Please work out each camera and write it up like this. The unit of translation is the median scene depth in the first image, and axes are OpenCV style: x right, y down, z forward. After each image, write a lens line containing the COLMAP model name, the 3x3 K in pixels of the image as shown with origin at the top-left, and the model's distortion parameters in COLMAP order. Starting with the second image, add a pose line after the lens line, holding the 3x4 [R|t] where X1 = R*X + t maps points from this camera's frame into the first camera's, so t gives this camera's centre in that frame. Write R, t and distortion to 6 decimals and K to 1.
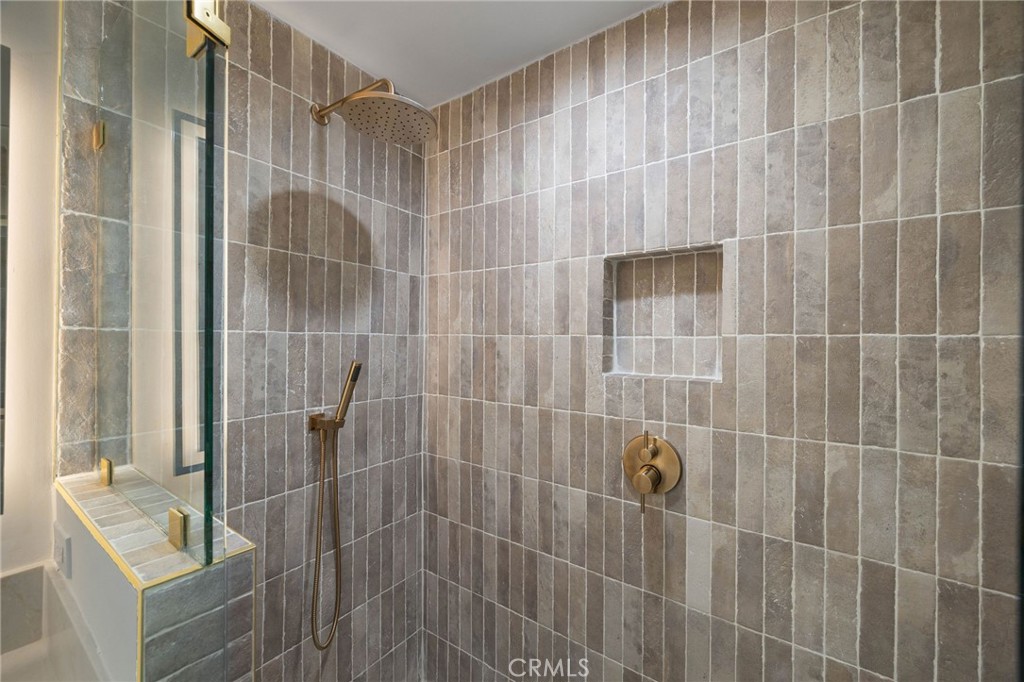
lens RADIAL K [[405.8, 0, 511.0], [0, 405.8, 339.6], [0, 0, 1]] dist [0.002776, -0.000250]
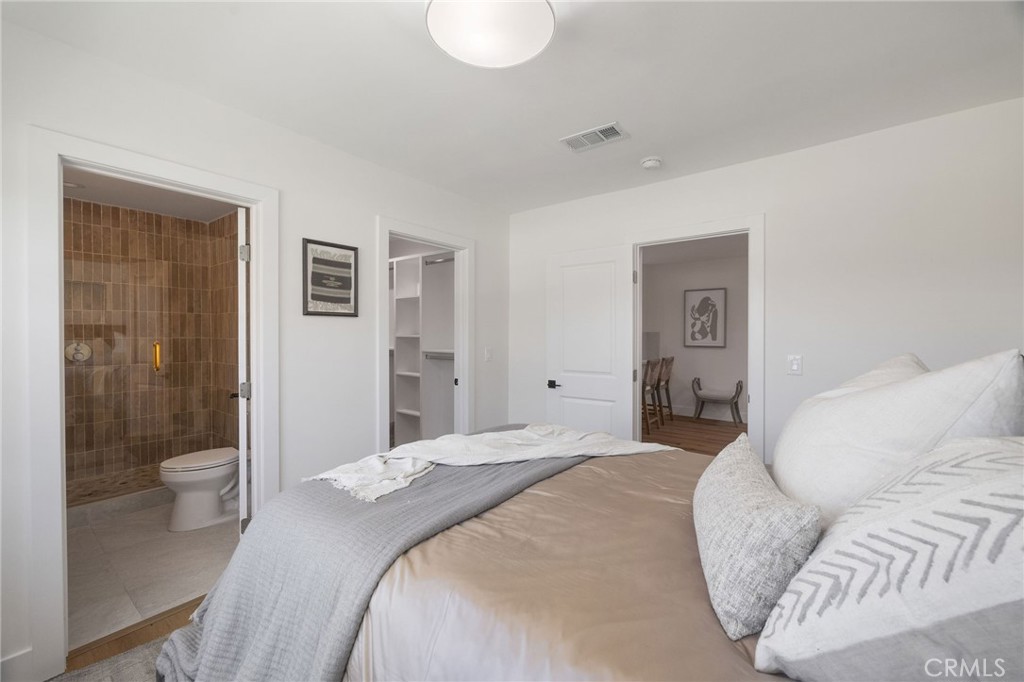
lens RADIAL K [[405.8, 0, 505.4], [0, 405.8, 338.7], [0, 0, 1]] dist [0.002776, -0.000250]
pose [[0.063906, -0.021769, 0.997718, -2.442739], [-0.000845, 0.999761, 0.021868, 0.136680], [-0.997956, -0.002241, 0.063872, -2.334036]]
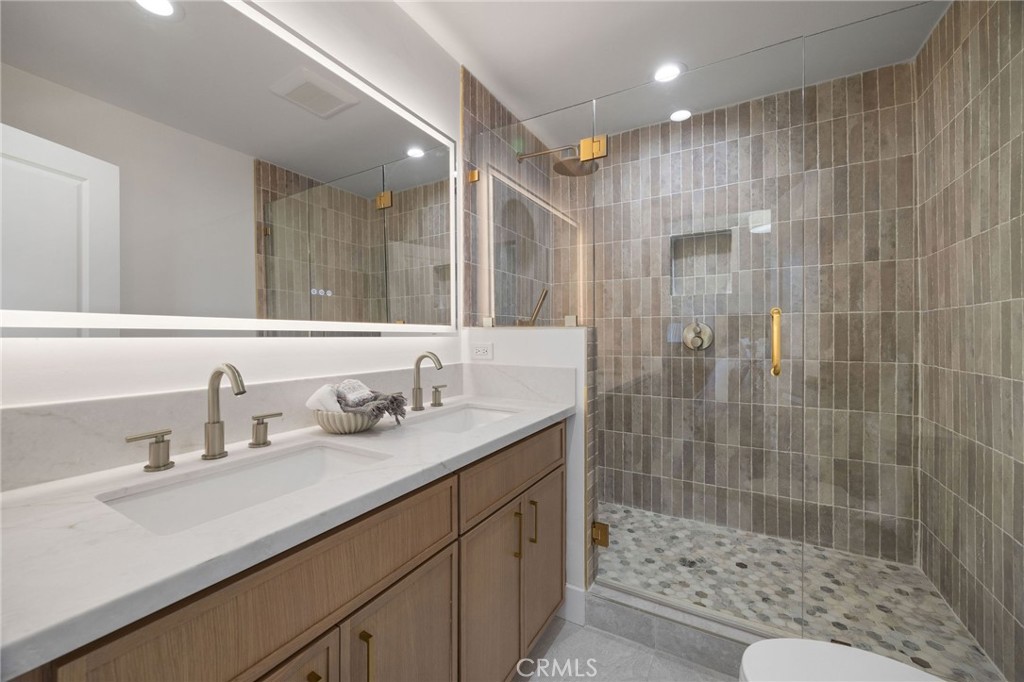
lens RADIAL K [[405.8, 0, 511.8], [0, 405.8, 334.5], [0, 0, 1]] dist [0.002776, -0.000250]
pose [[0.995923, -0.010226, 0.089625, -0.775849], [0.010135, 0.999948, 0.001476, 0.284839], [-0.089636, -0.000562, 0.995974, -0.964380]]
